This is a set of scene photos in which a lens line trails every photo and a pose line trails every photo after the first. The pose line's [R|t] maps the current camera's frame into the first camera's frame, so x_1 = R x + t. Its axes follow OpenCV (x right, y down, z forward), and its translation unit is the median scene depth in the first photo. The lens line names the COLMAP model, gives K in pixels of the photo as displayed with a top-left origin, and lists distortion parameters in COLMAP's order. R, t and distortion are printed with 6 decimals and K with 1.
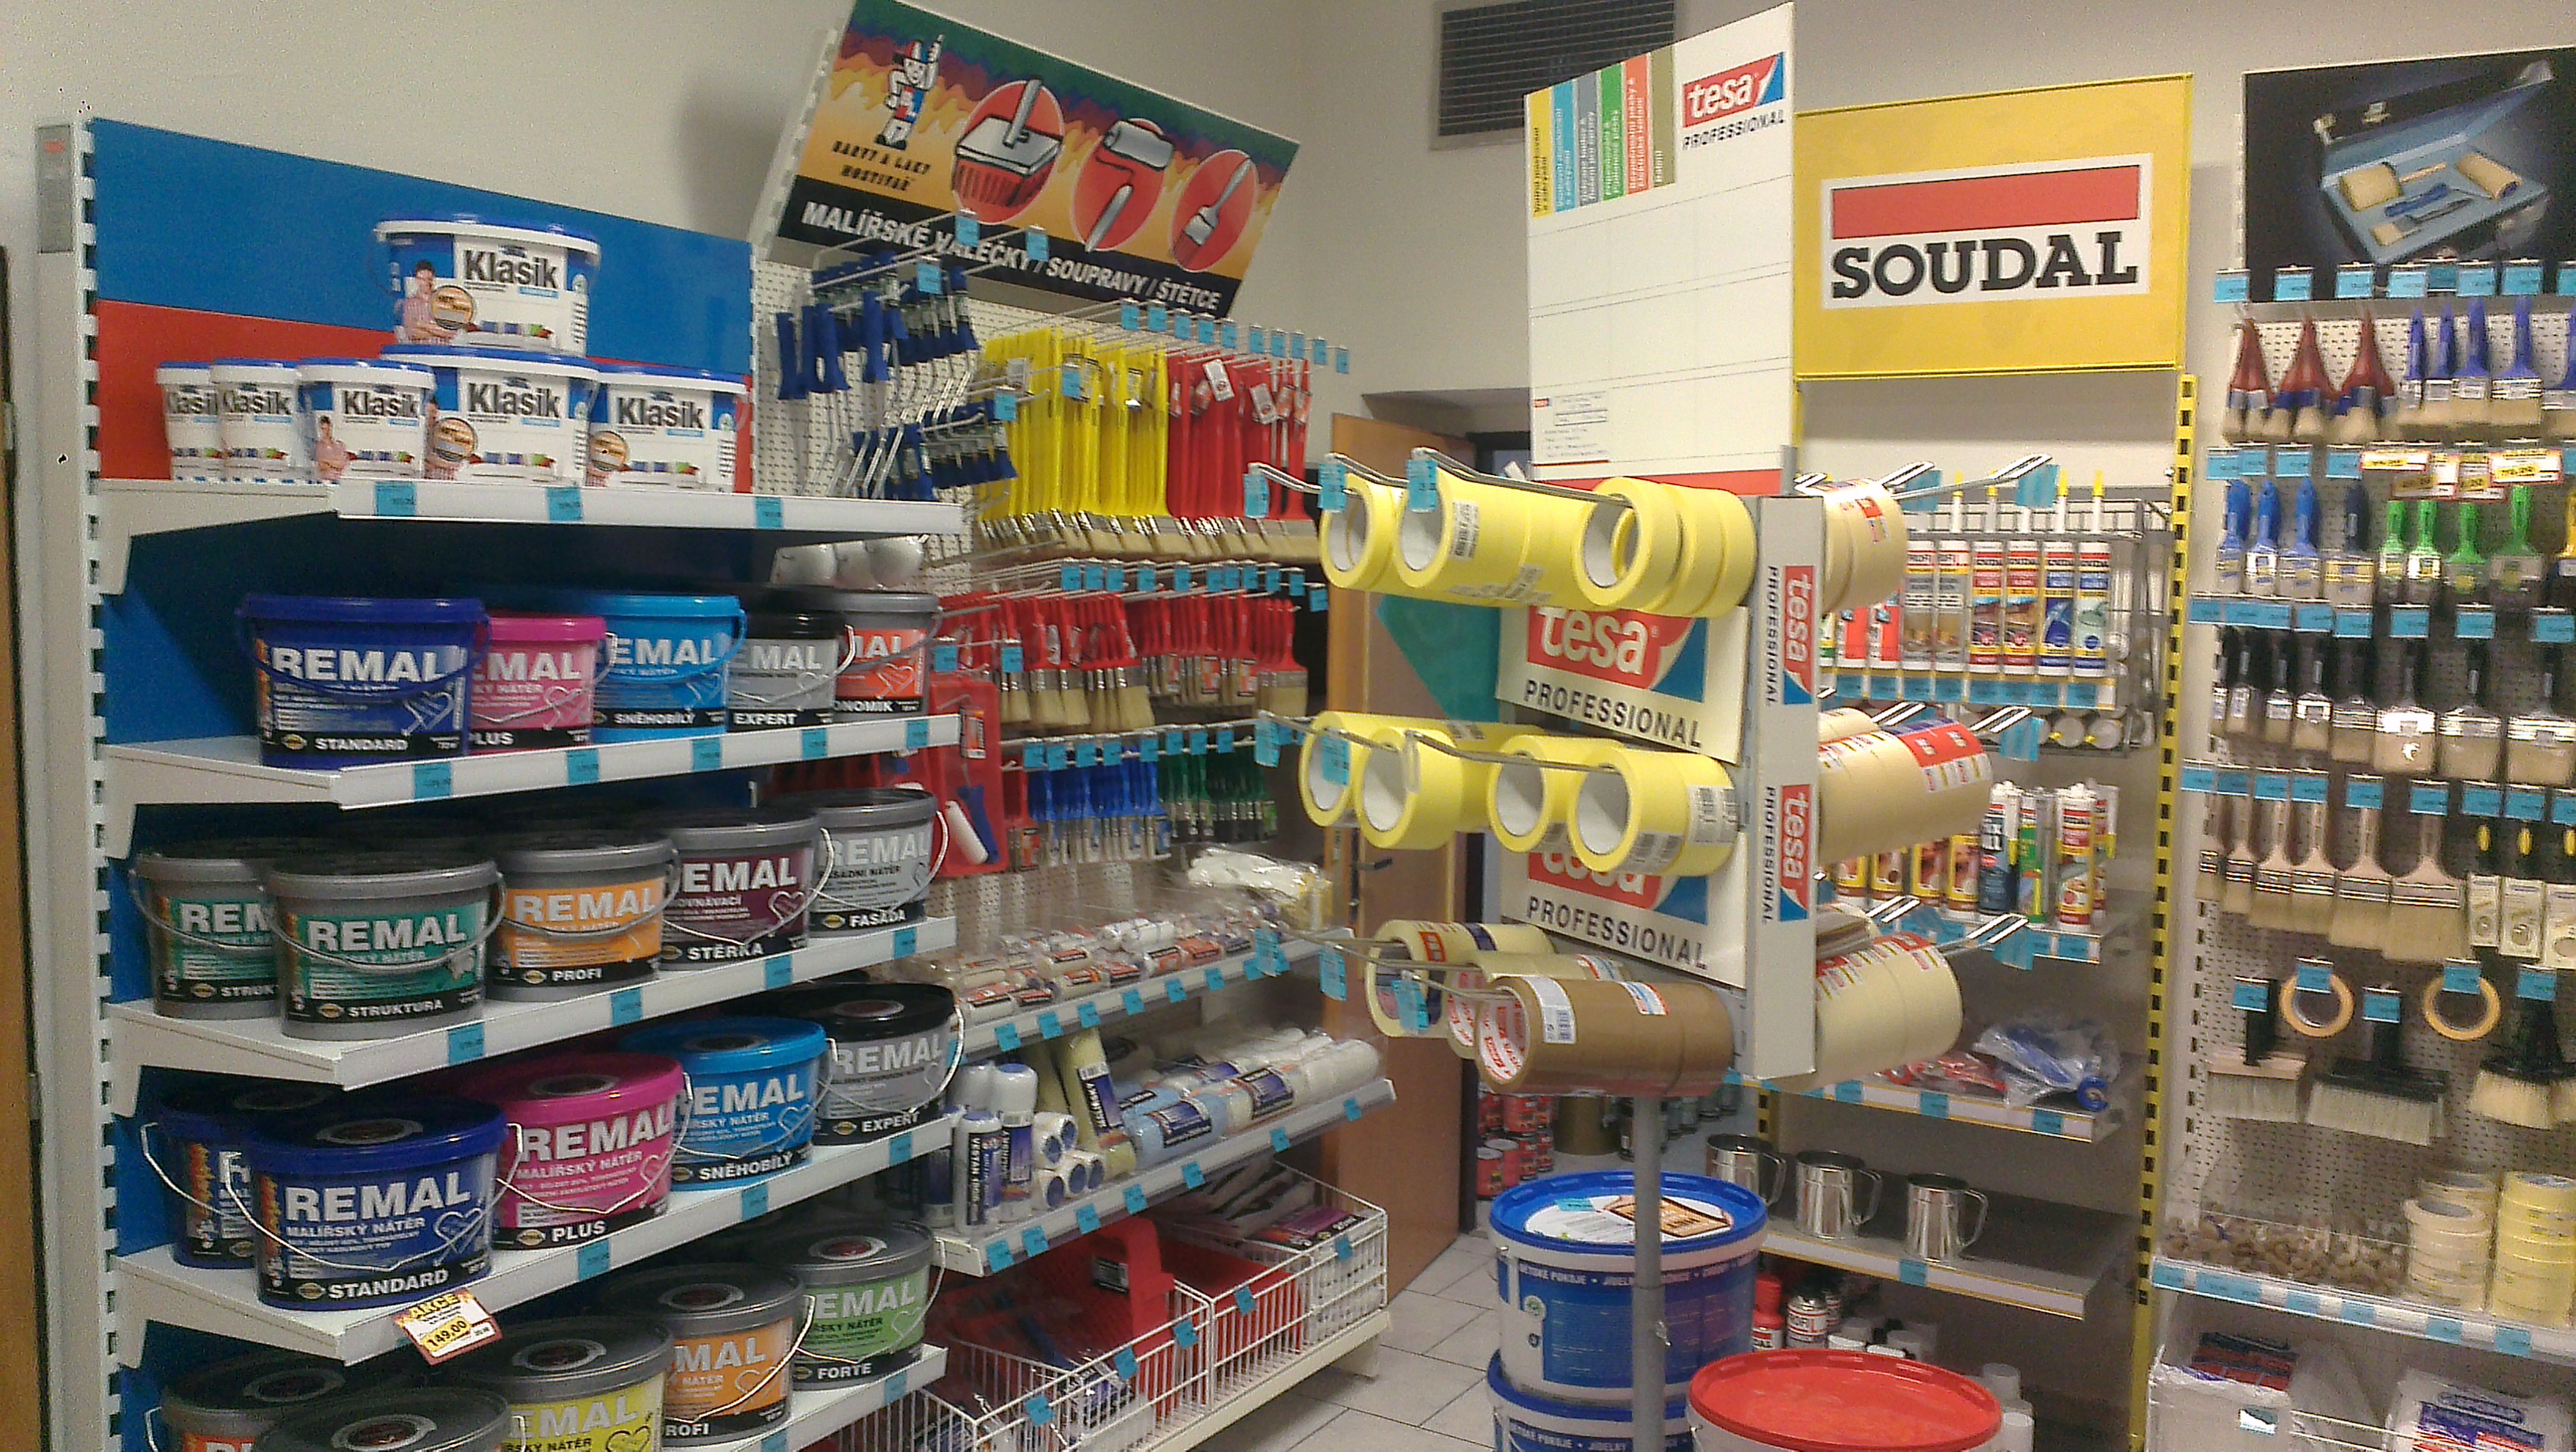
lens RADIAL K [[2057.6, 0, 1302.7], [0, 2057.6, 726.7], [0, 0, 1]] dist [0.139141, -0.234217]
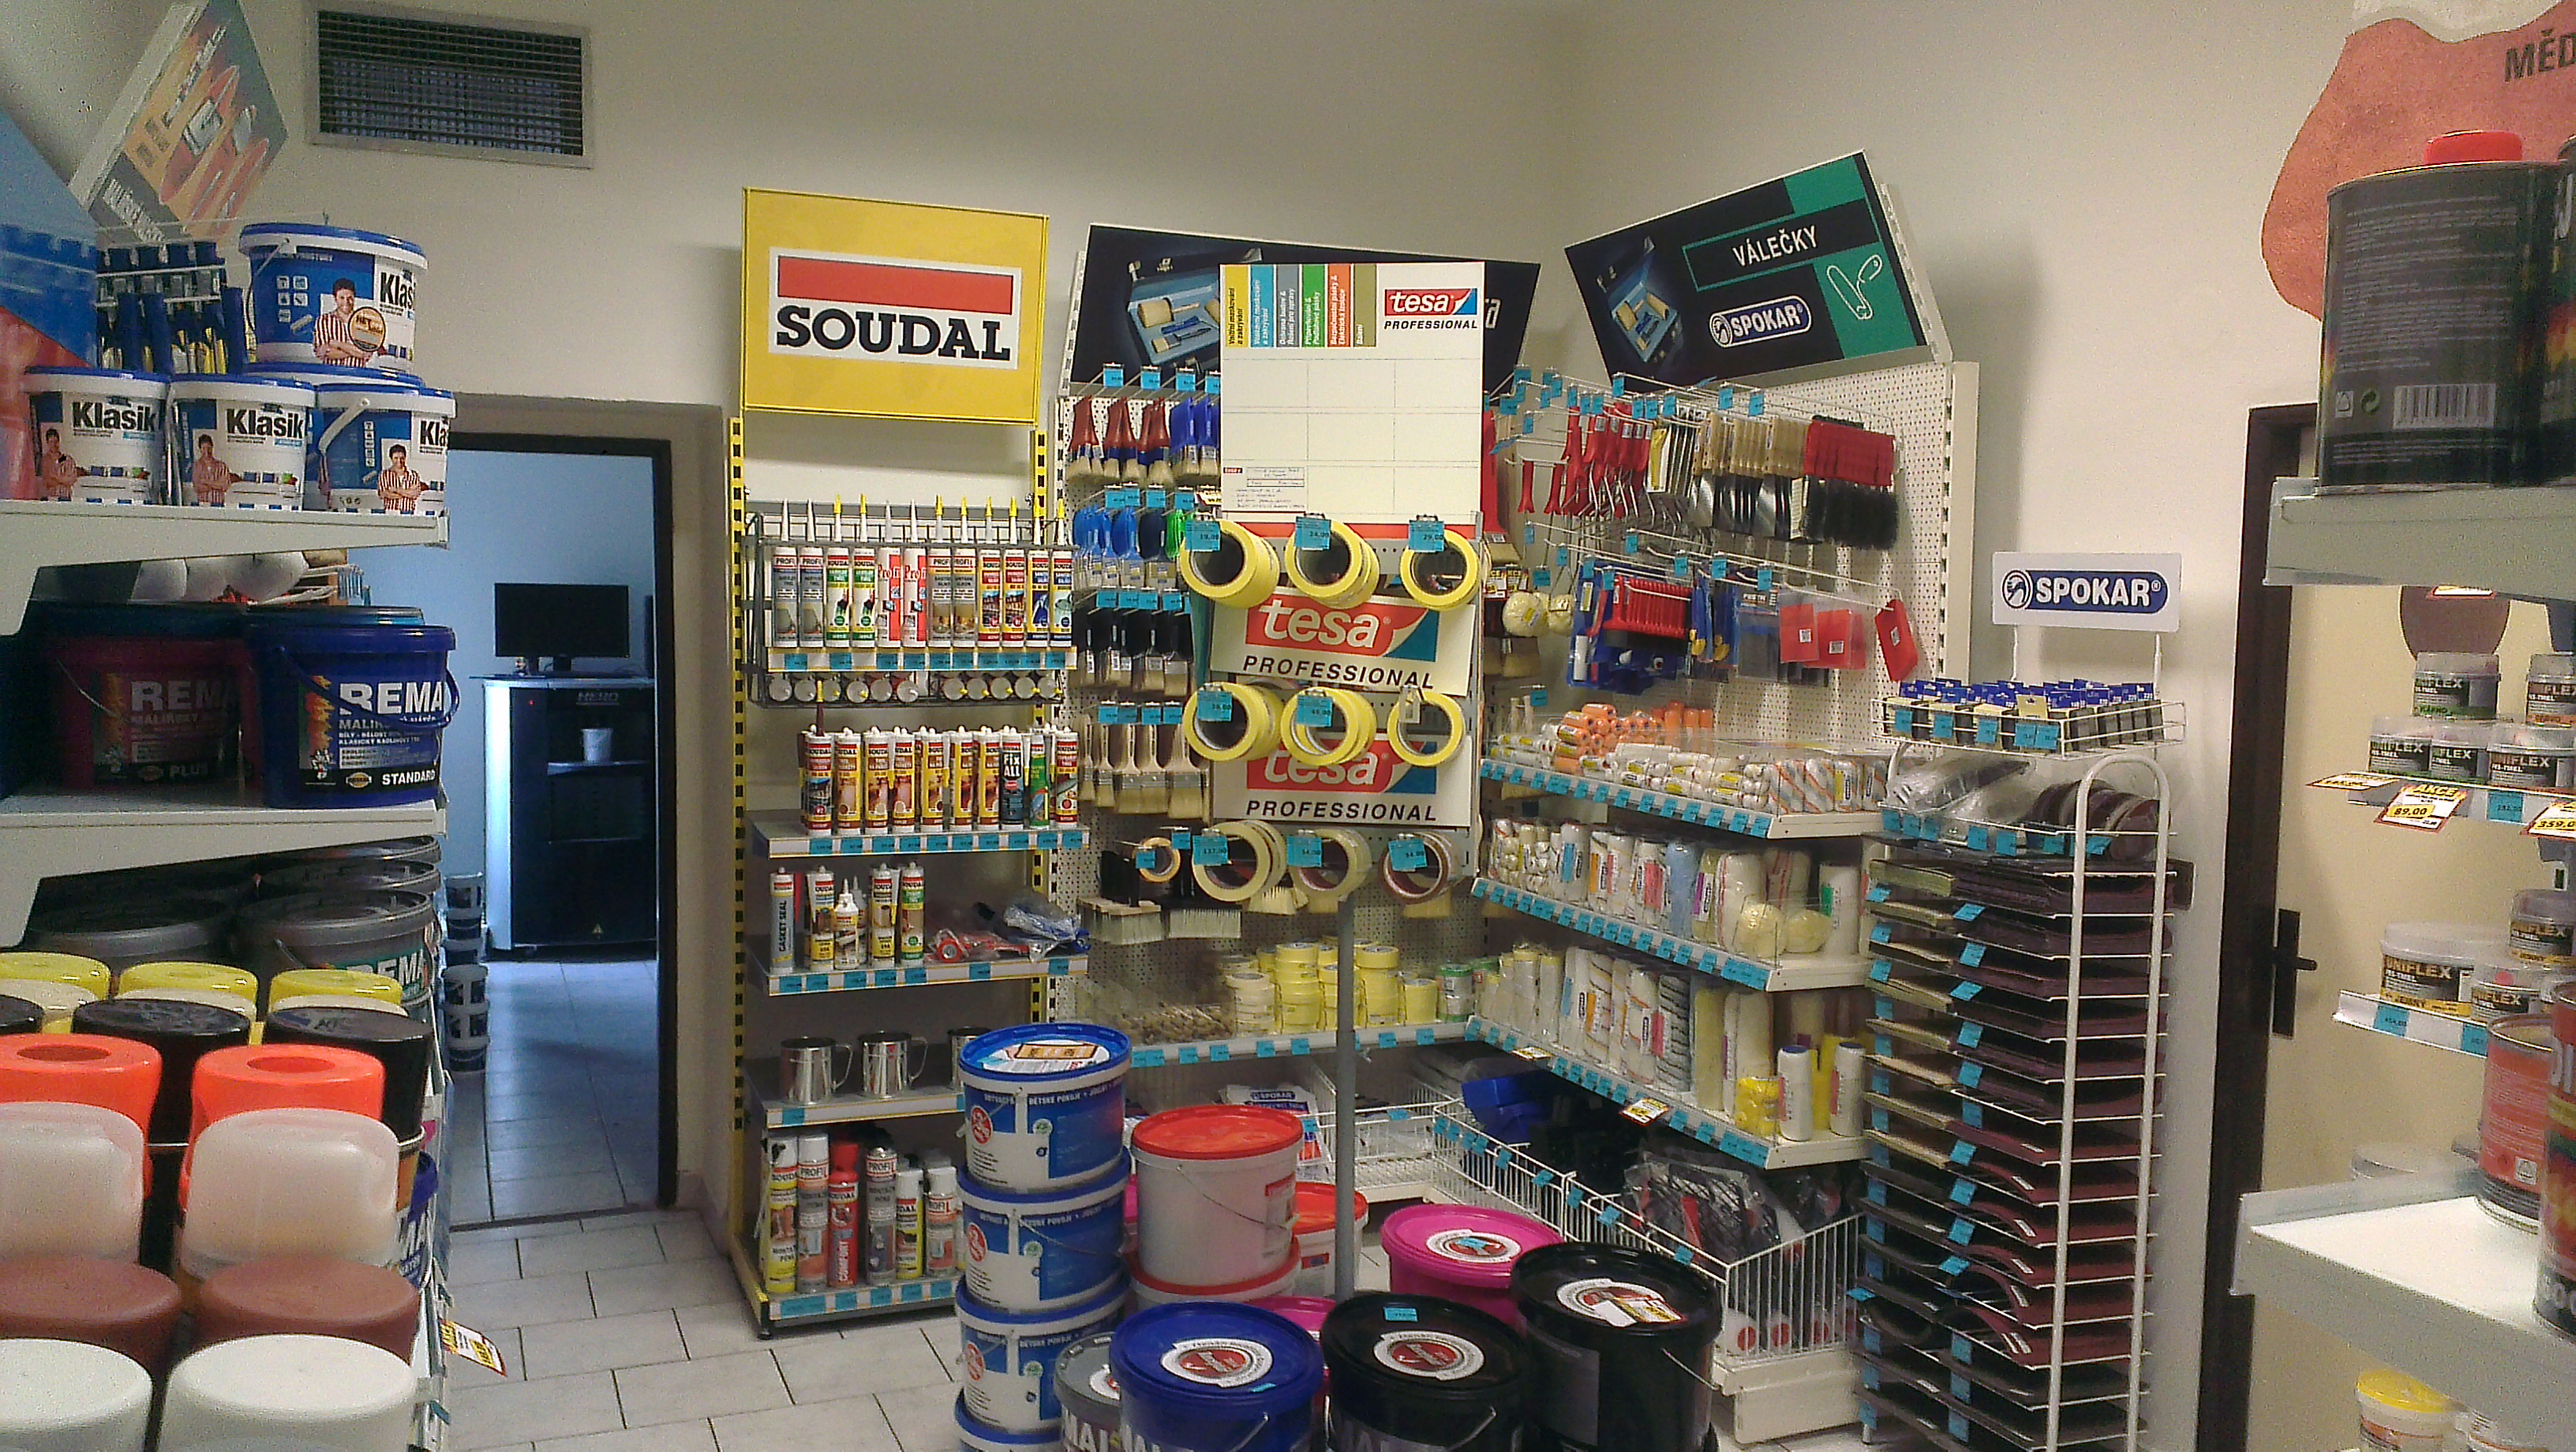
lens RADIAL K [[2057.6, 0, 1302.7], [0, 2057.6, 726.7], [0, 0, 1]] dist [0.139141, -0.234217]
pose [[0.585719, -0.072713, 0.807246, -0.639407], [0.063145, 0.997034, 0.043992, -0.020554], [-0.808051, 0.025207, 0.588573, 0.051322]]
